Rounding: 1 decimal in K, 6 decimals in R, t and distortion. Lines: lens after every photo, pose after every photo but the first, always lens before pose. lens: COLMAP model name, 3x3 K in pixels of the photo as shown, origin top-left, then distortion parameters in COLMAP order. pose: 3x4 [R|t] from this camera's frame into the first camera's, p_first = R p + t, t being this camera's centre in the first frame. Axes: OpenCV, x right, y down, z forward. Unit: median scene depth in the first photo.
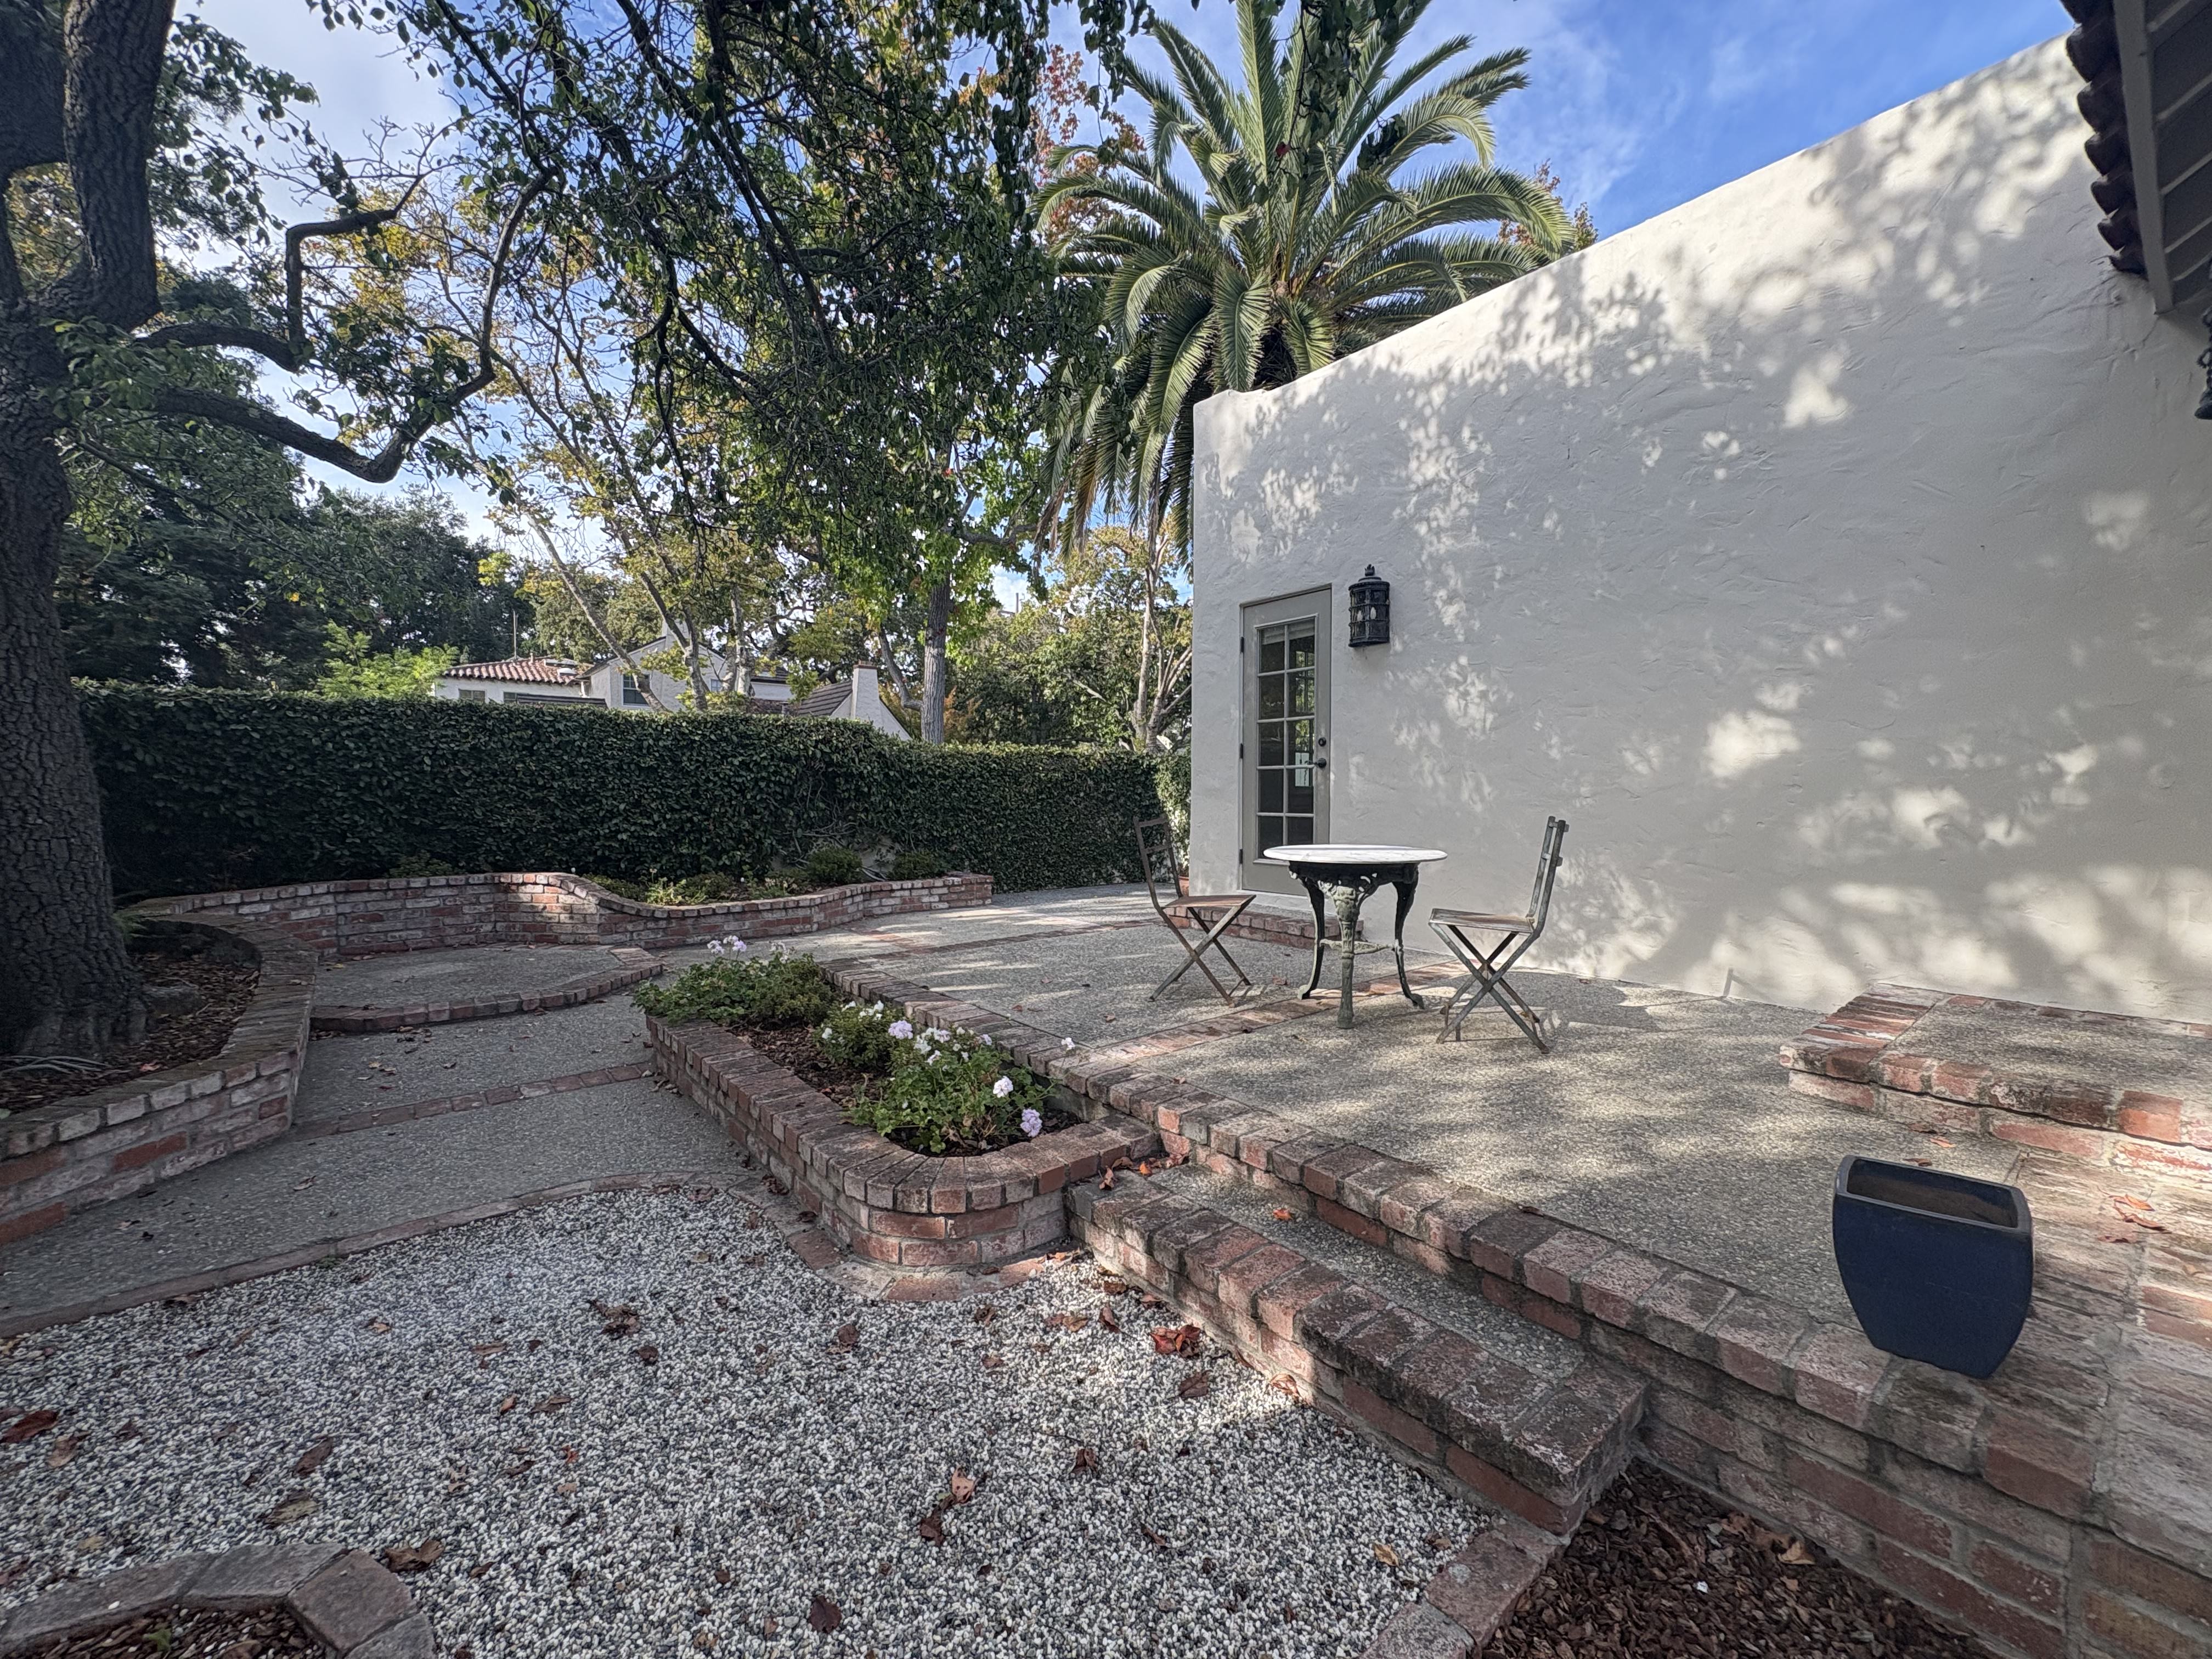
lens RADIAL K [[882.0, 0, 1100.8], [0, 882.0, 824.3], [0, 0, 1]] dist [0.004176, -0.000419]
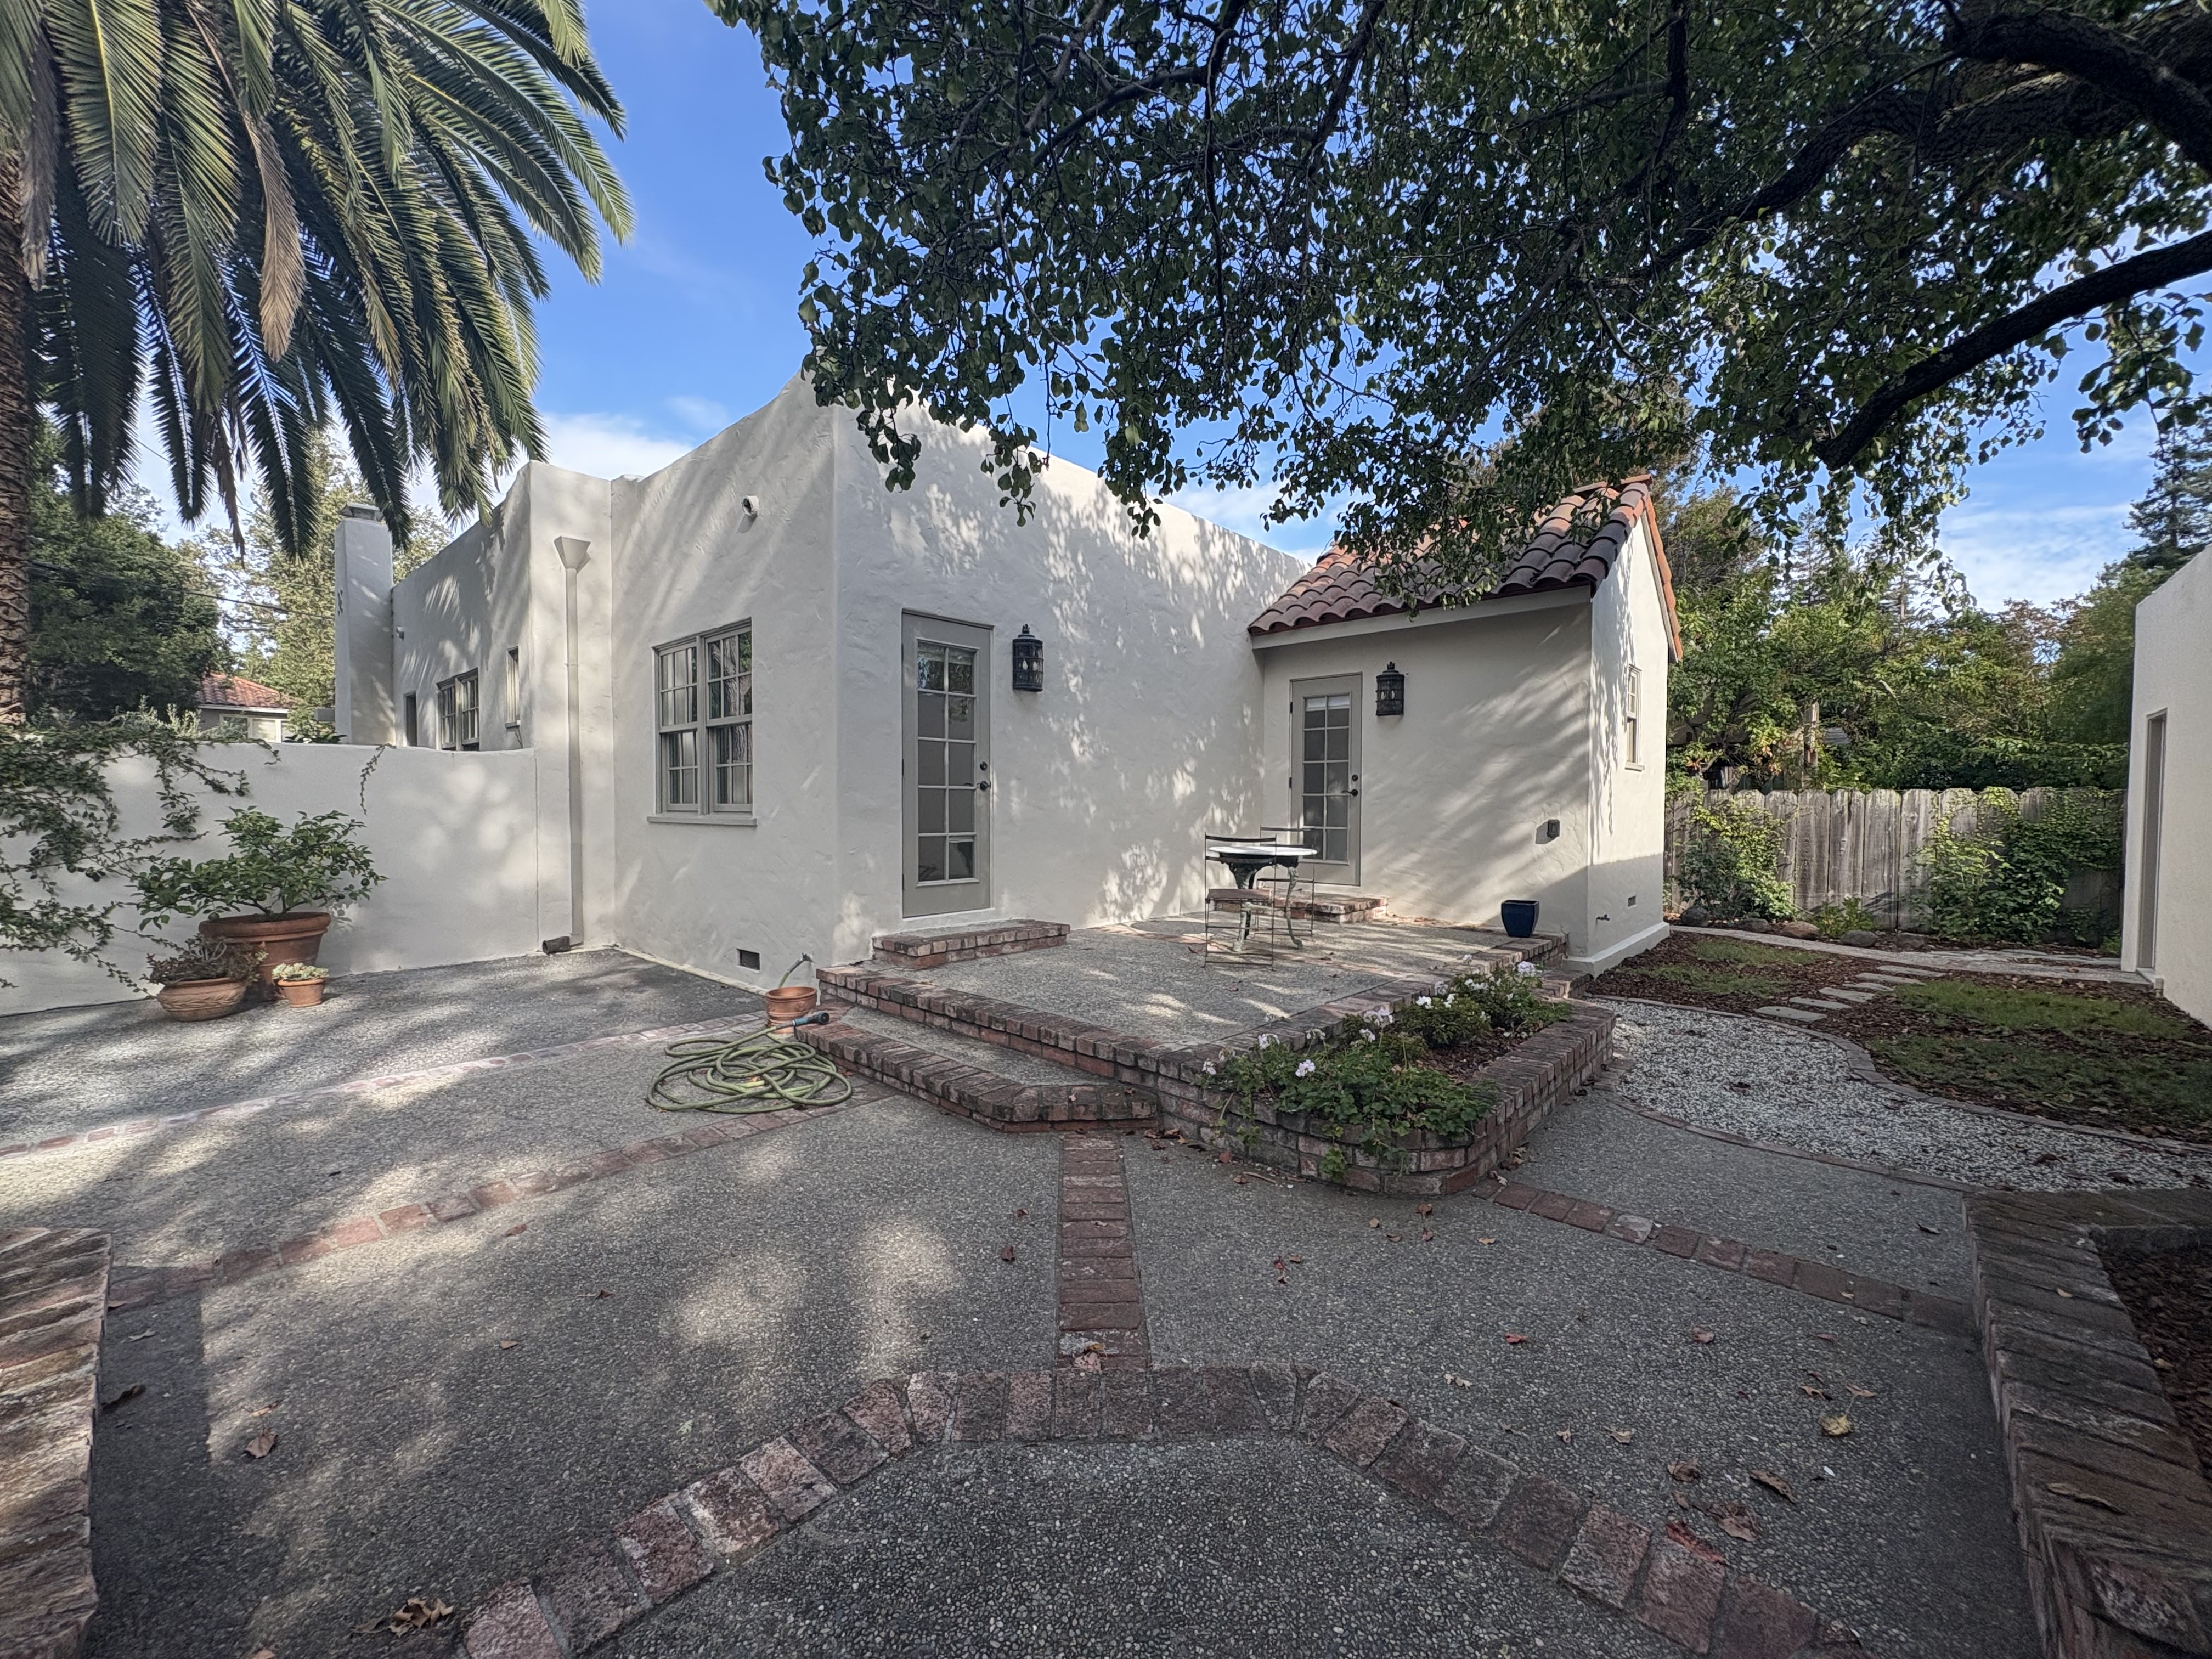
lens RADIAL K [[882.0, 0, 1106.0], [0, 882.0, 832.7], [0, 0, 1]] dist [0.004176, -0.000419]
pose [[-0.157020, -0.034104, 0.987006, -0.975439], [0.032099, 0.998699, 0.039615, -0.055857], [-0.987074, 0.037903, -0.155721, 1.161923]]
